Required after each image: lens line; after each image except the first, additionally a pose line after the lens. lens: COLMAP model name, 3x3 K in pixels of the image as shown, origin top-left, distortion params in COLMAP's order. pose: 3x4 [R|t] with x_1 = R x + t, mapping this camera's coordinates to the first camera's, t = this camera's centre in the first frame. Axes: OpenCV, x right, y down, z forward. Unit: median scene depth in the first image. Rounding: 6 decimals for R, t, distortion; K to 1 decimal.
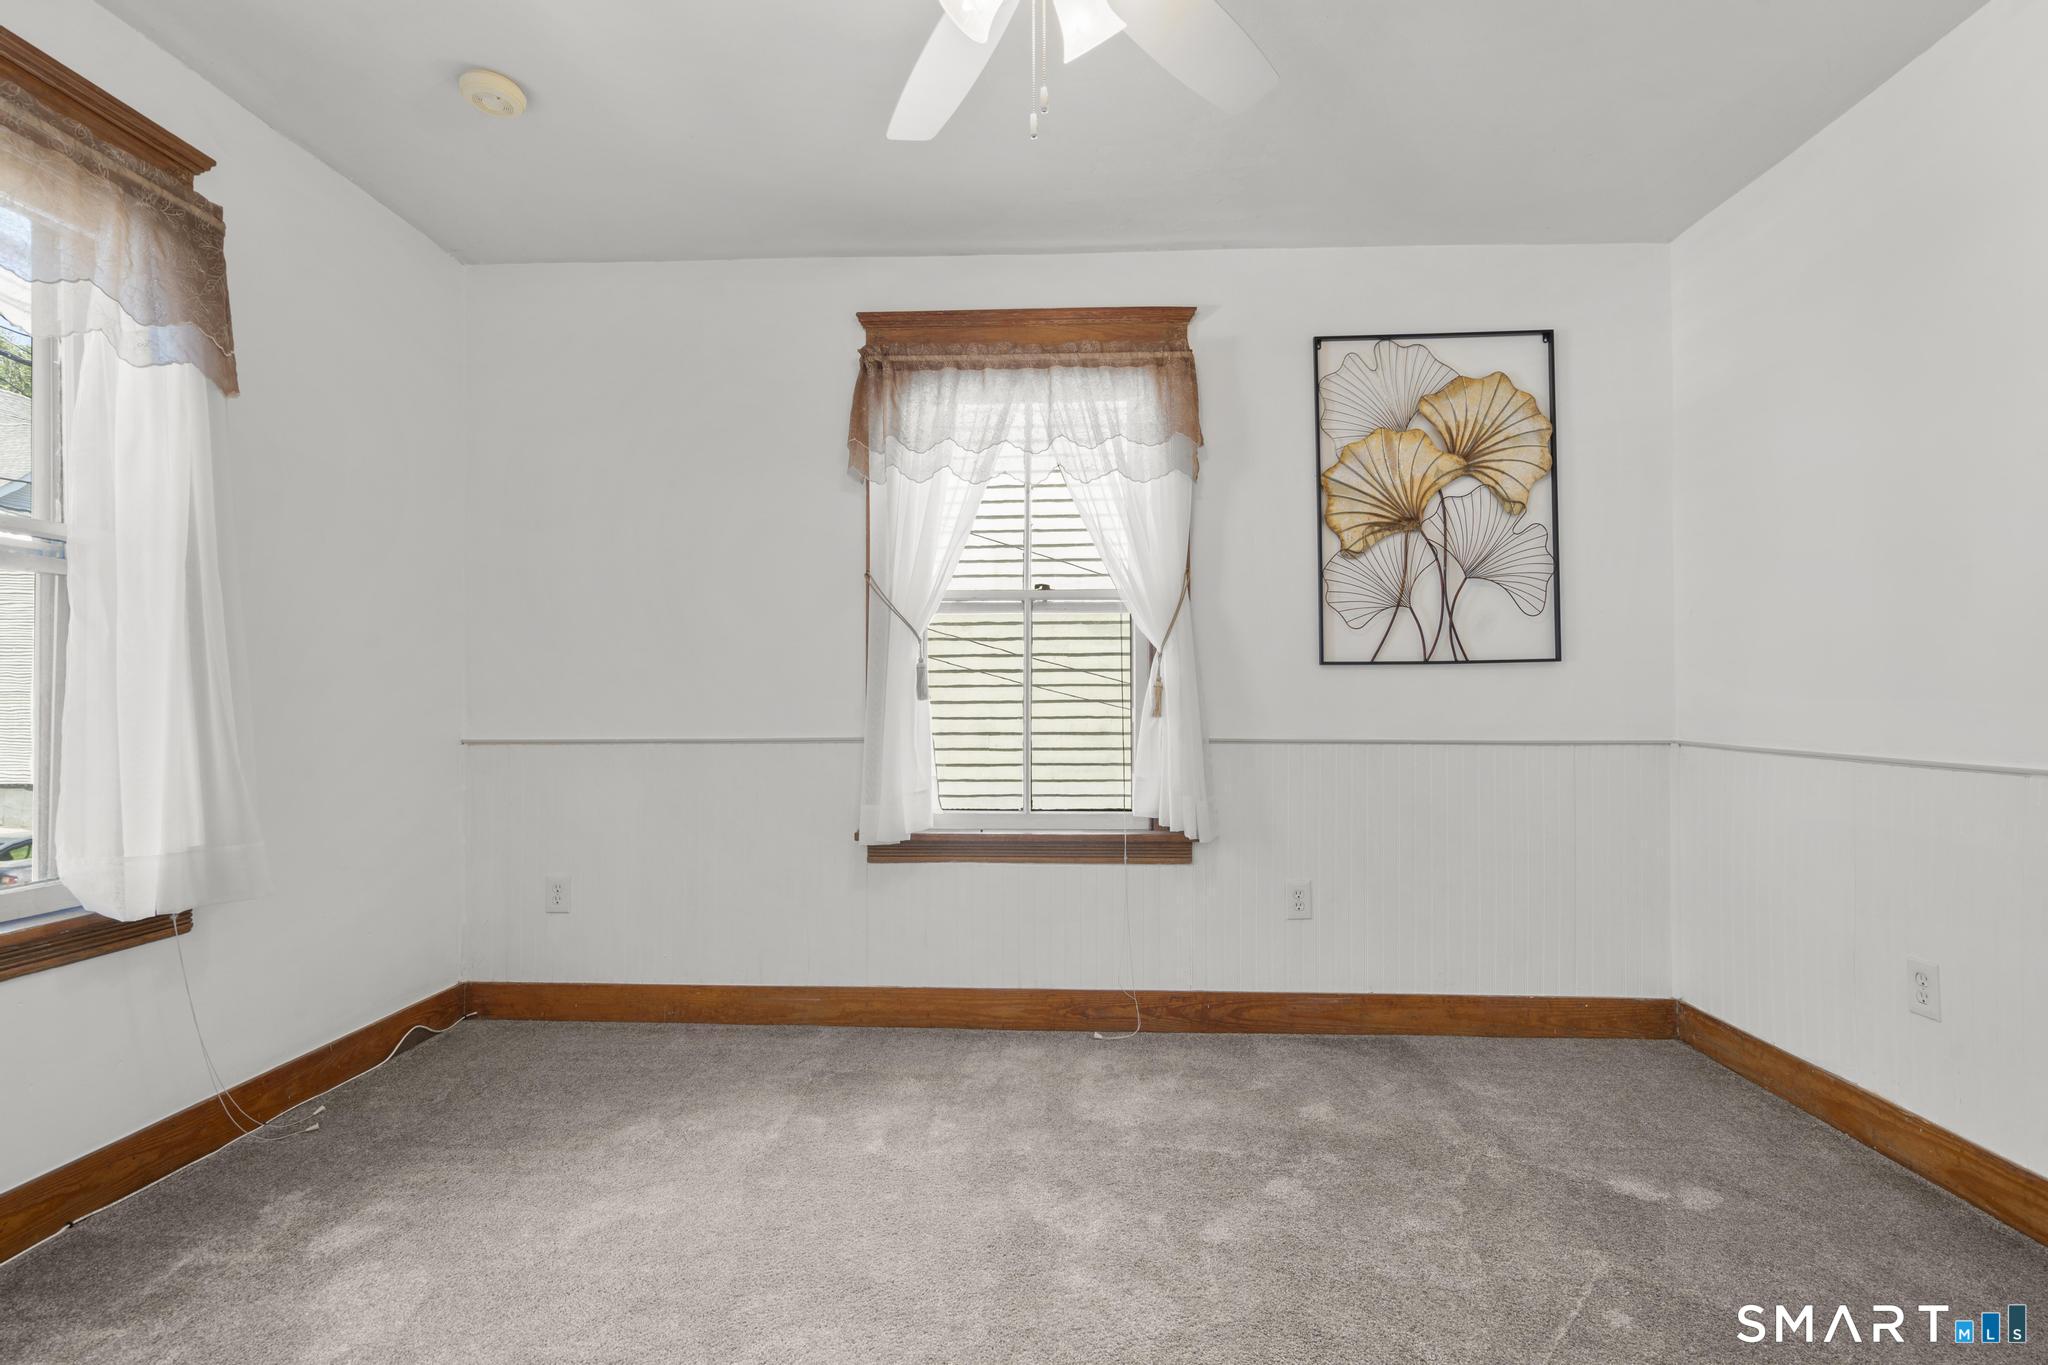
lens RADIAL K [[932.9, 0, 1024.0], [0, 932.9, 682.5], [0, 0, 1]] dist [-0.003805, -0.000497]
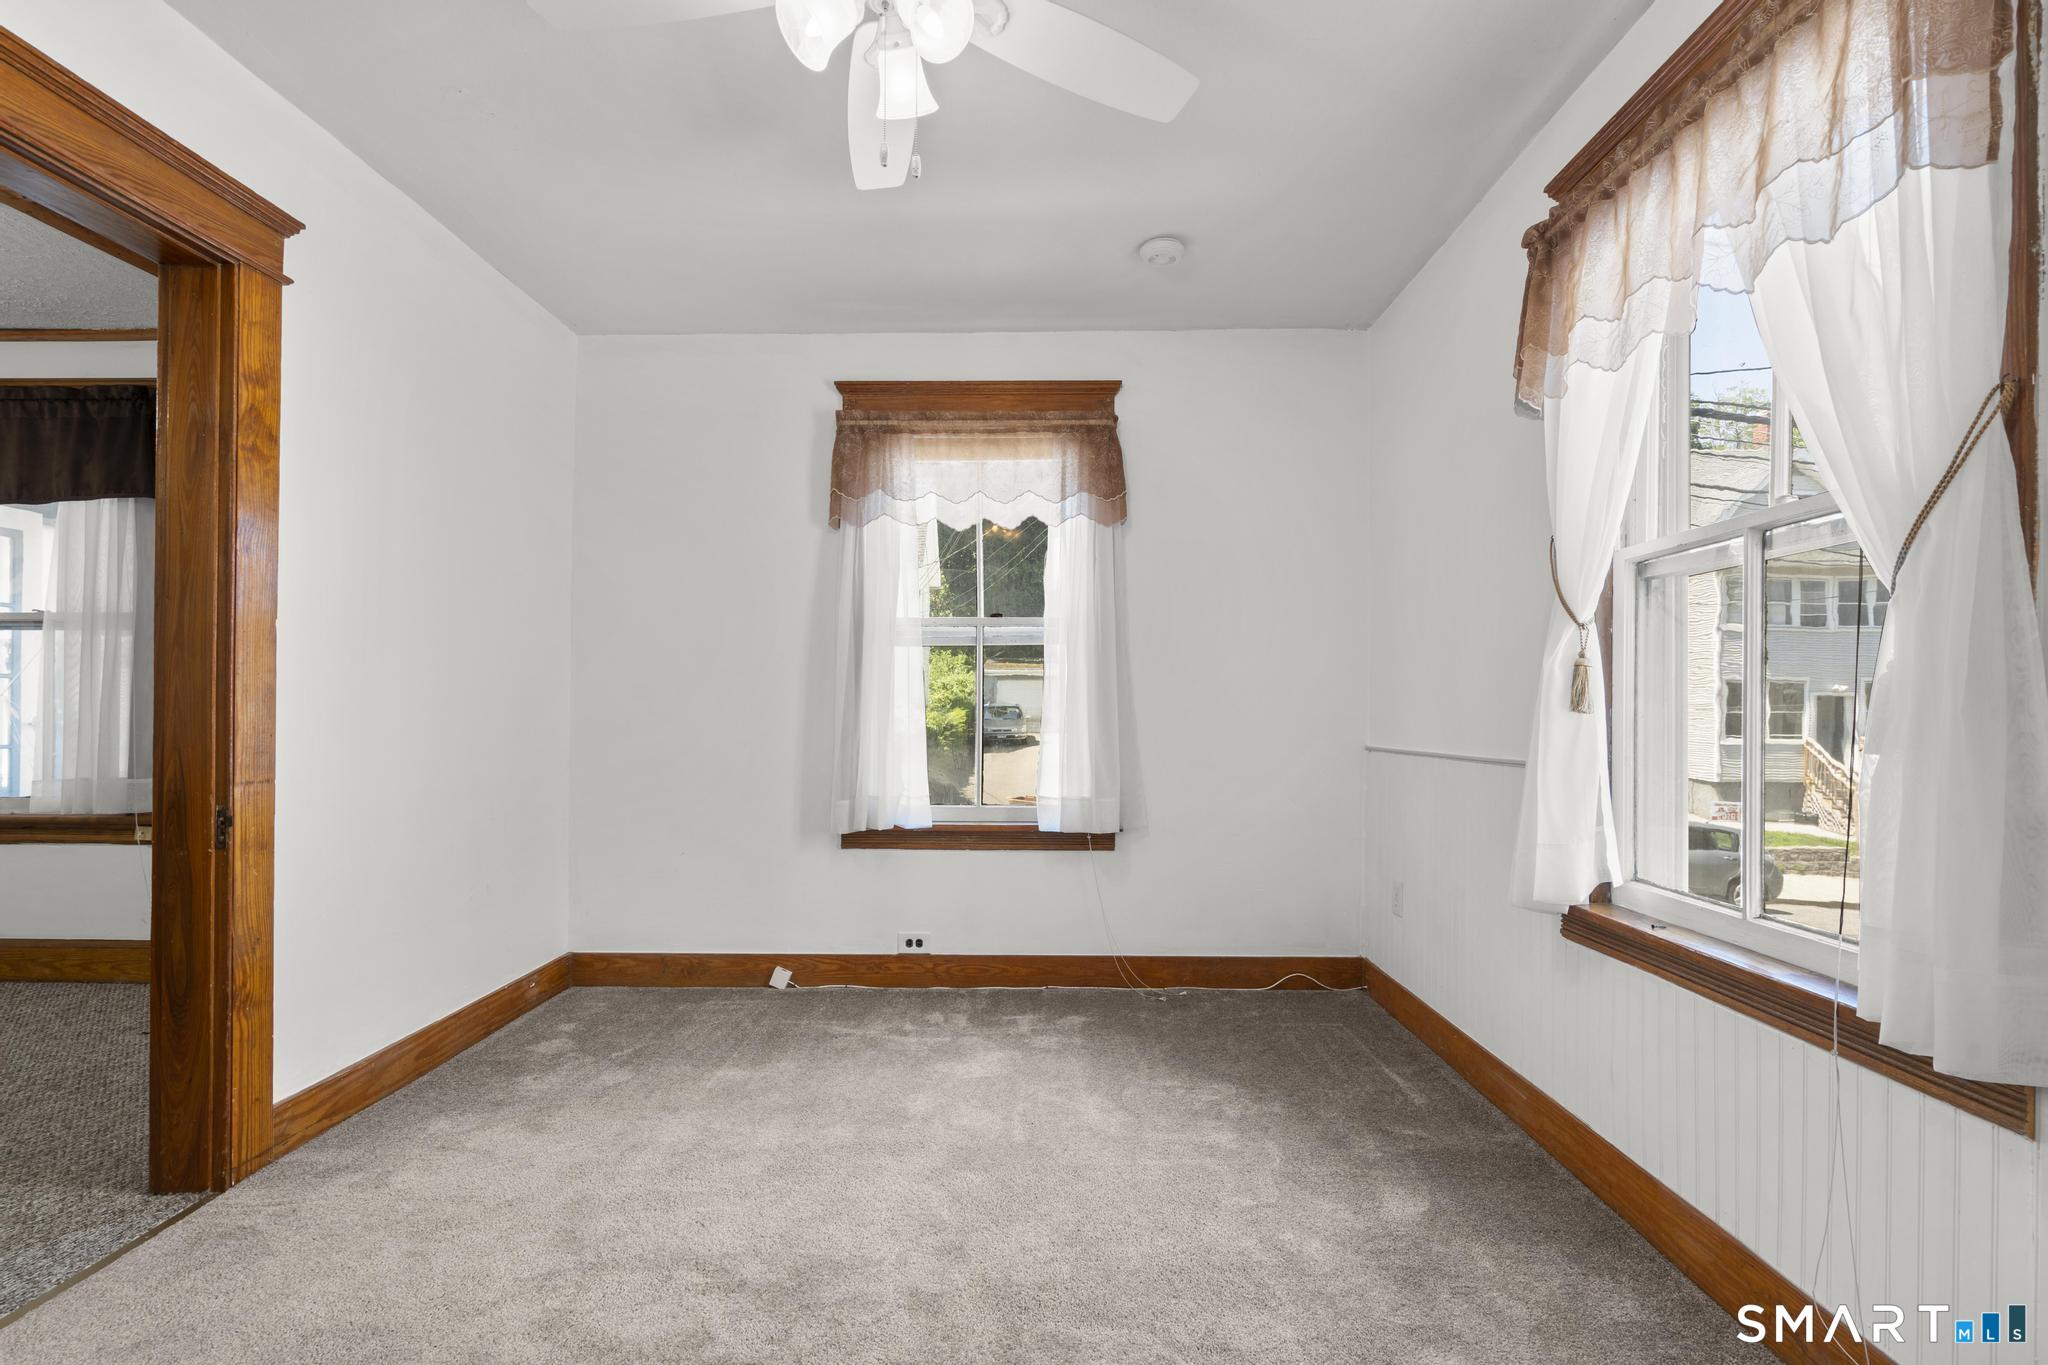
lens RADIAL K [[931.3, 0, 1020.7], [0, 931.3, 697.1], [0, 0, 1]] dist [-0.000262, 0.000011]
pose [[0.022117, -0.014739, -0.999647, 0.822218], [0.018219, 0.999731, -0.014337, 0.015657], [0.999589, -0.017895, 0.022380, 0.849946]]
